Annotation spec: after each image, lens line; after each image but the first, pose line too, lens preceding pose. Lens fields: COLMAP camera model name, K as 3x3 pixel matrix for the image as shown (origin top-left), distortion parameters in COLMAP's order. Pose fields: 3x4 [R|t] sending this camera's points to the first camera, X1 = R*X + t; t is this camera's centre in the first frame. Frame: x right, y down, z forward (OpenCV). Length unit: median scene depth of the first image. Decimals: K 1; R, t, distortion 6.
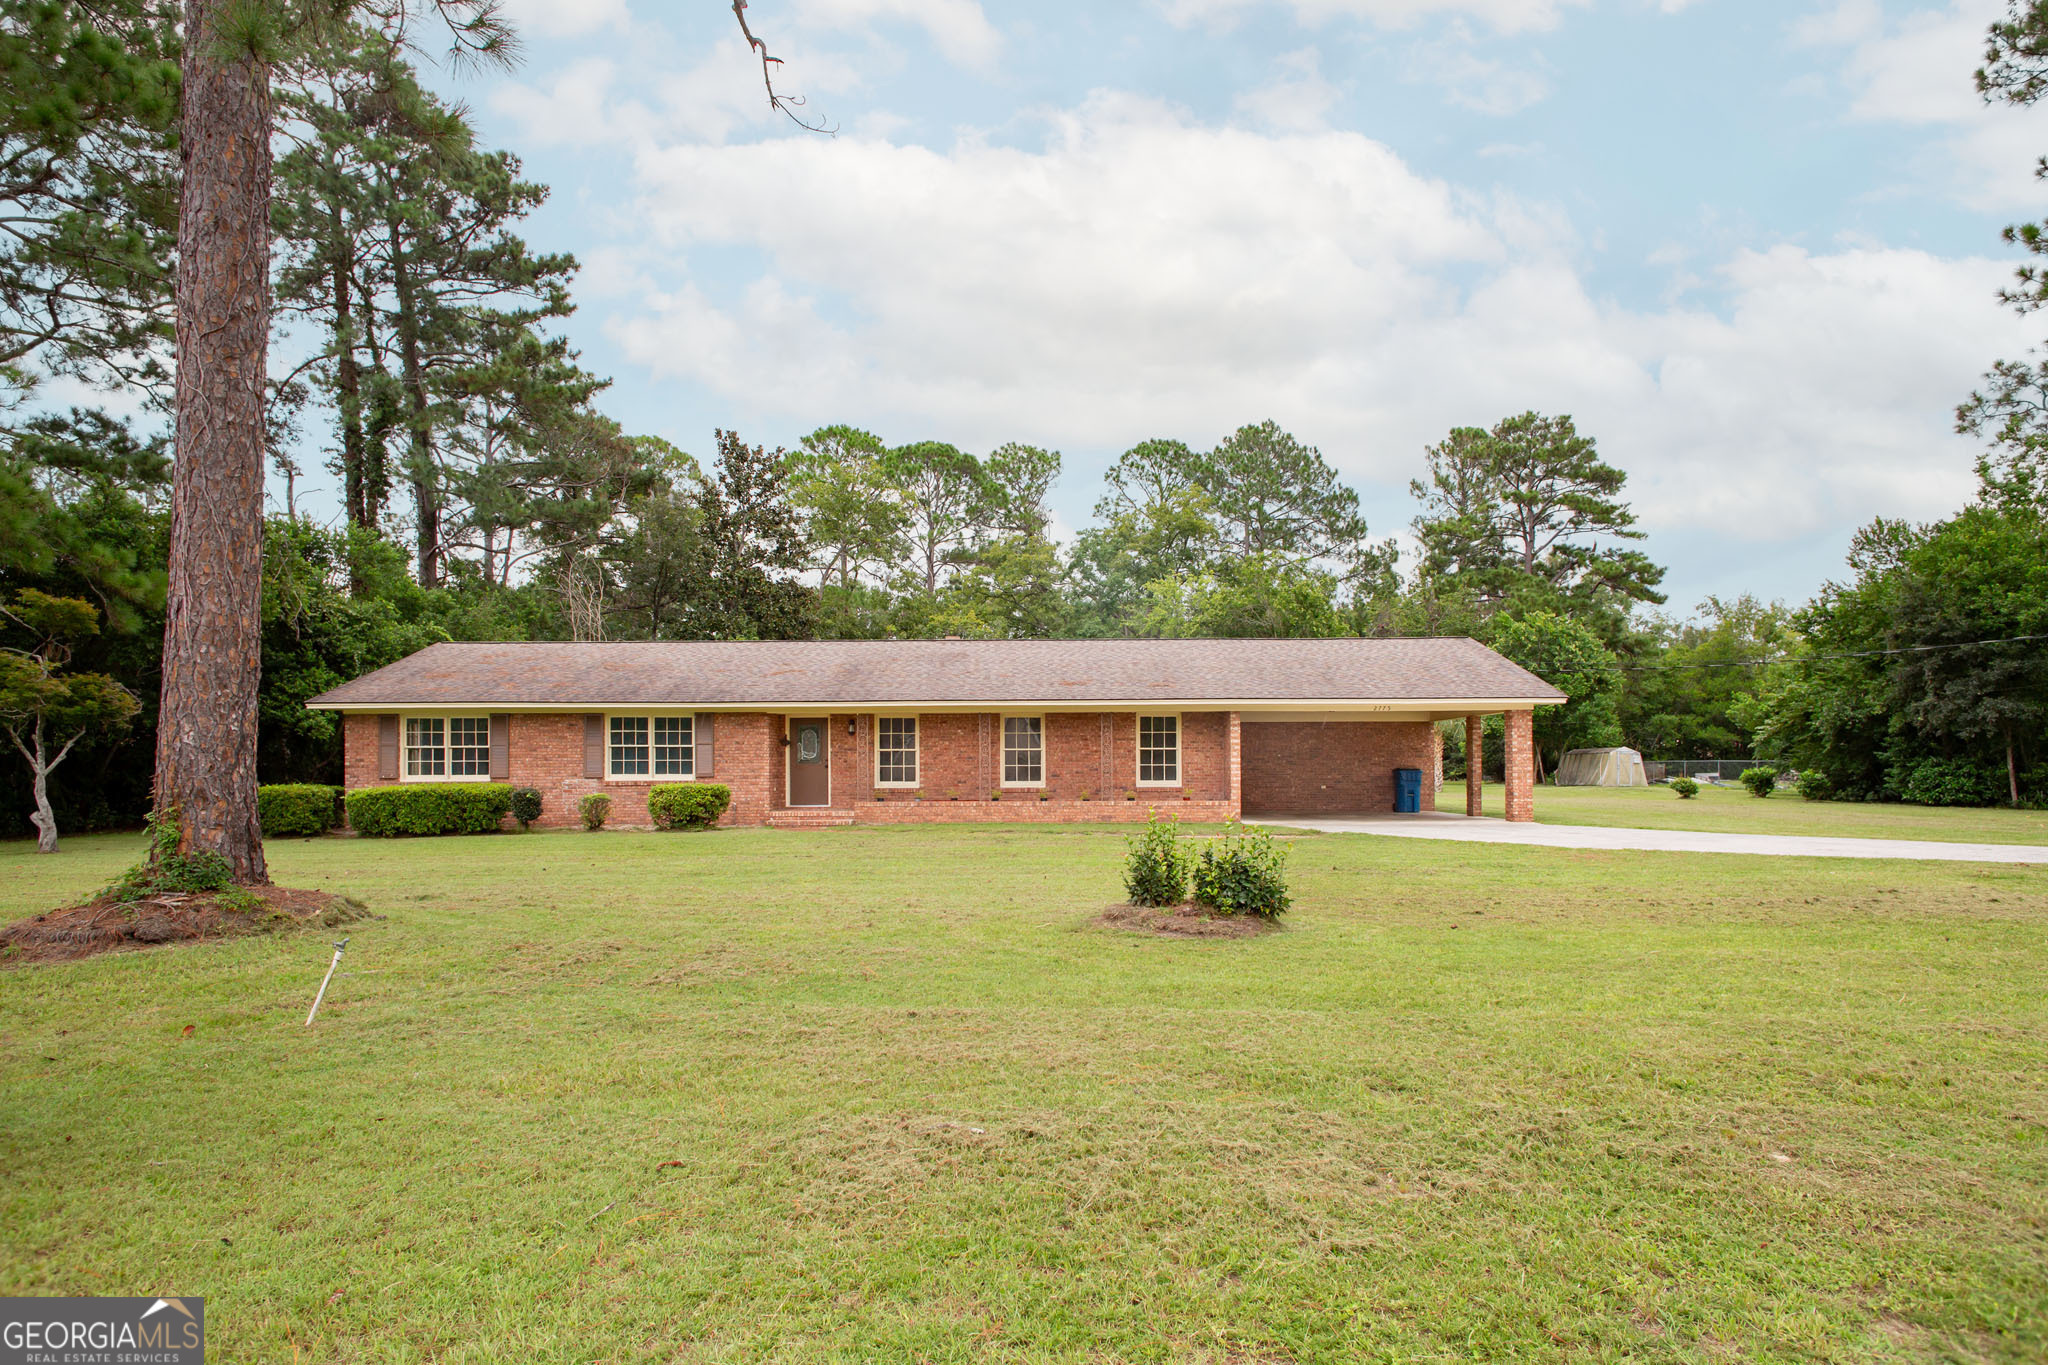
lens RADIAL K [[1163.8, 0, 1015.9], [0, 1163.8, 781.0], [0, 0, 1]] dist [0.016137, -0.000754]
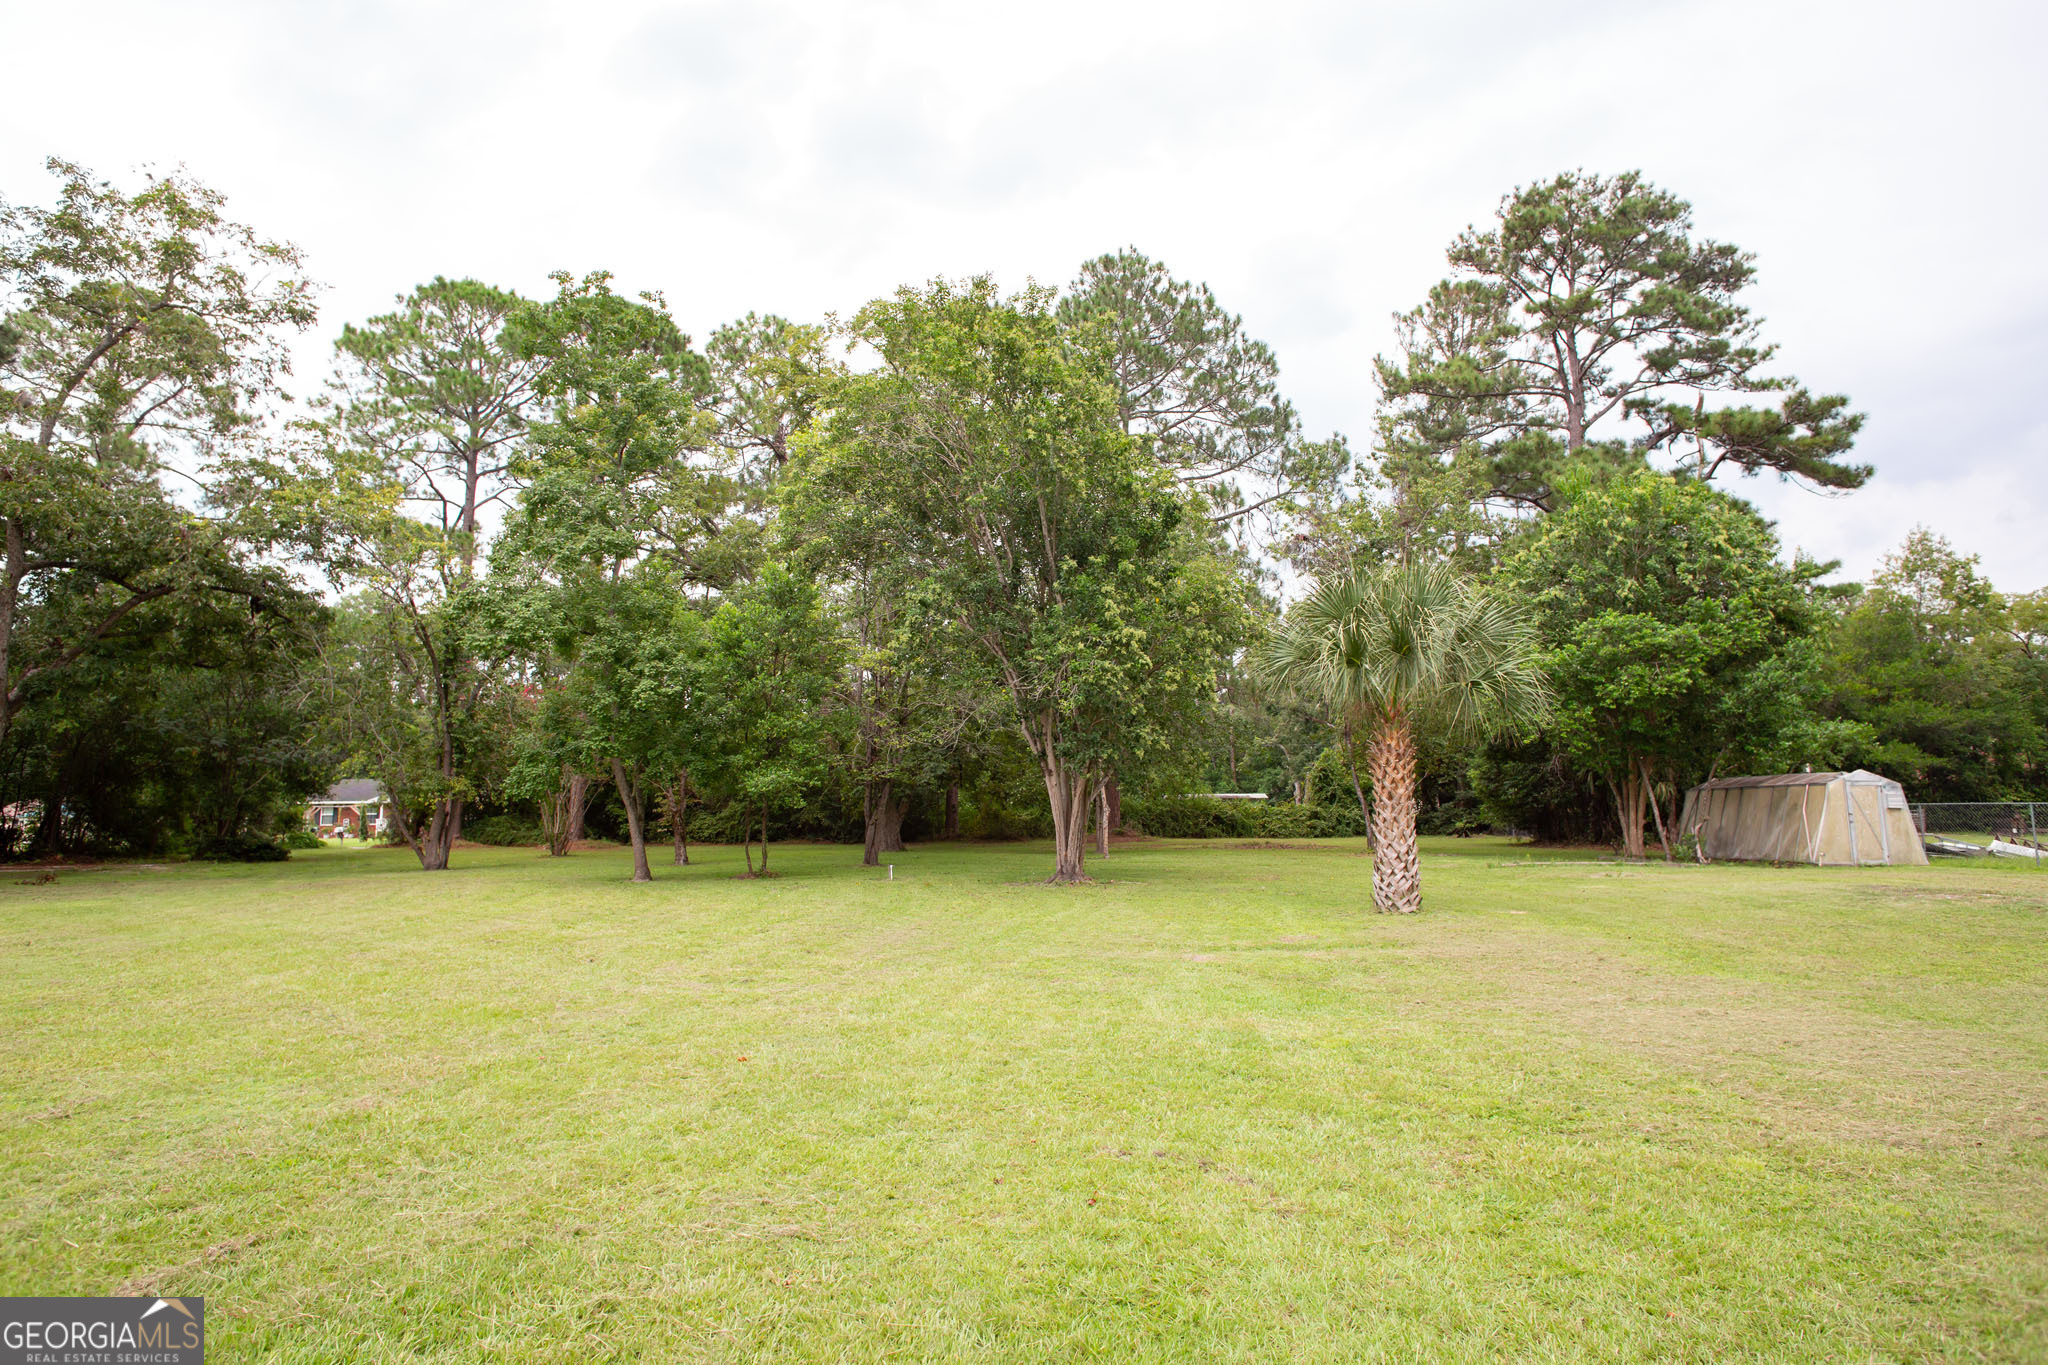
lens RADIAL K [[1163.8, 0, 1023.8], [0, 1163.8, 685.1], [0, 0, 1]] dist [0.016137, -0.000754]
pose [[0.999940, -0.010646, -0.002629, 0.220281], [0.010253, 0.992690, -0.120253, -0.011793], [0.003890, 0.120219, 0.992740, 0.575551]]
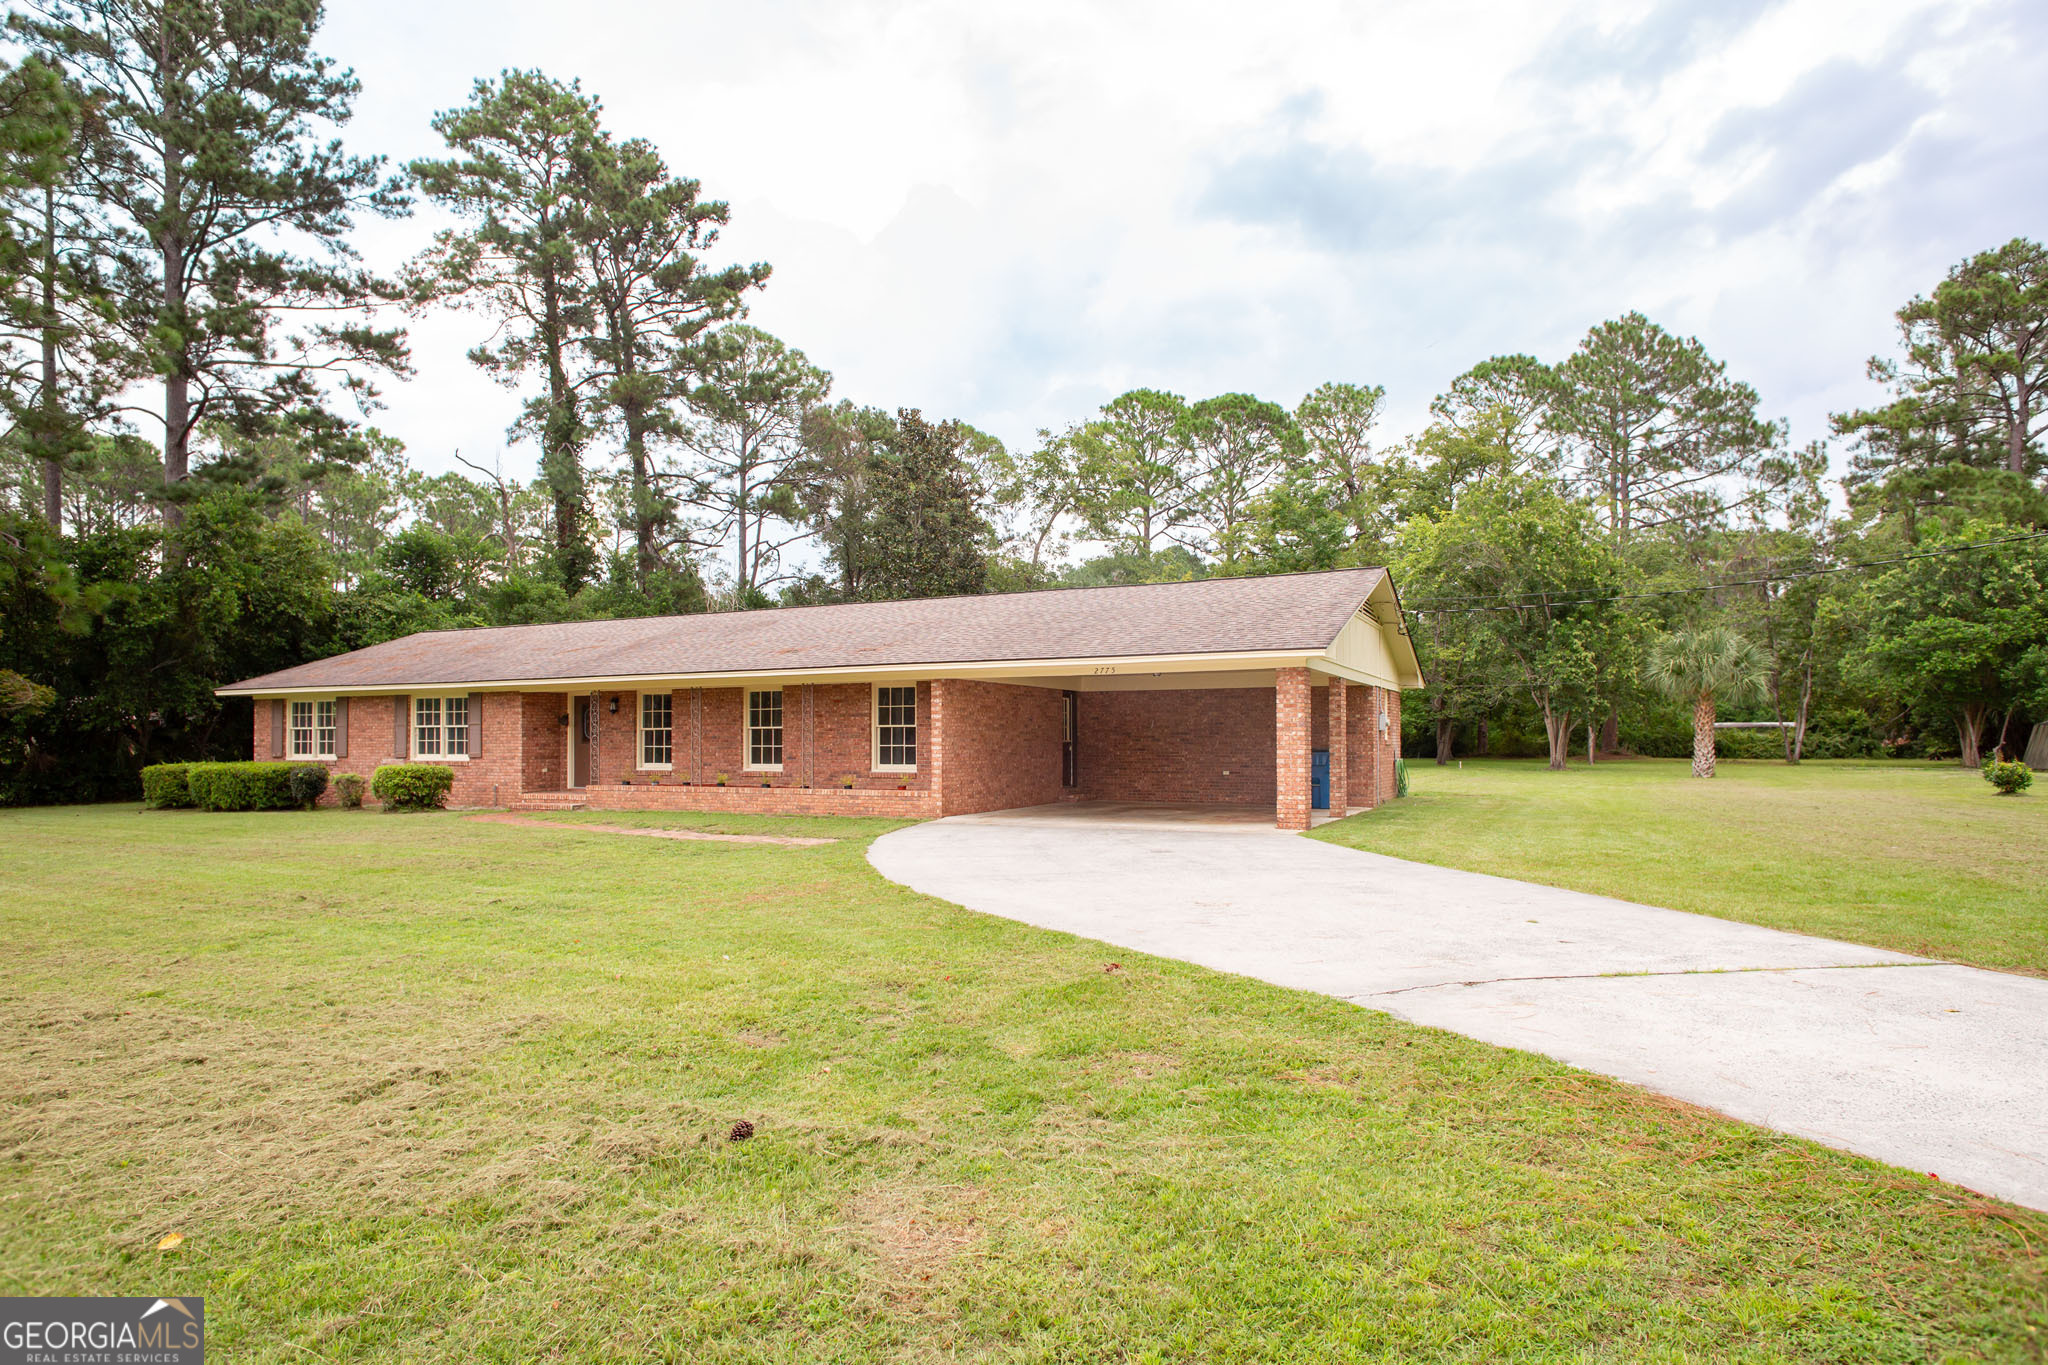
lens RADIAL K [[1163.8, 0, 1007.5], [0, 1163.8, 731.3], [0, 0, 1]] dist [0.016137, -0.000754]
pose [[0.906008, -0.004572, -0.423236, 0.230384], [-0.003897, 0.999809, -0.019143, -0.003545], [0.423242, 0.018993, 0.905817, 0.121568]]
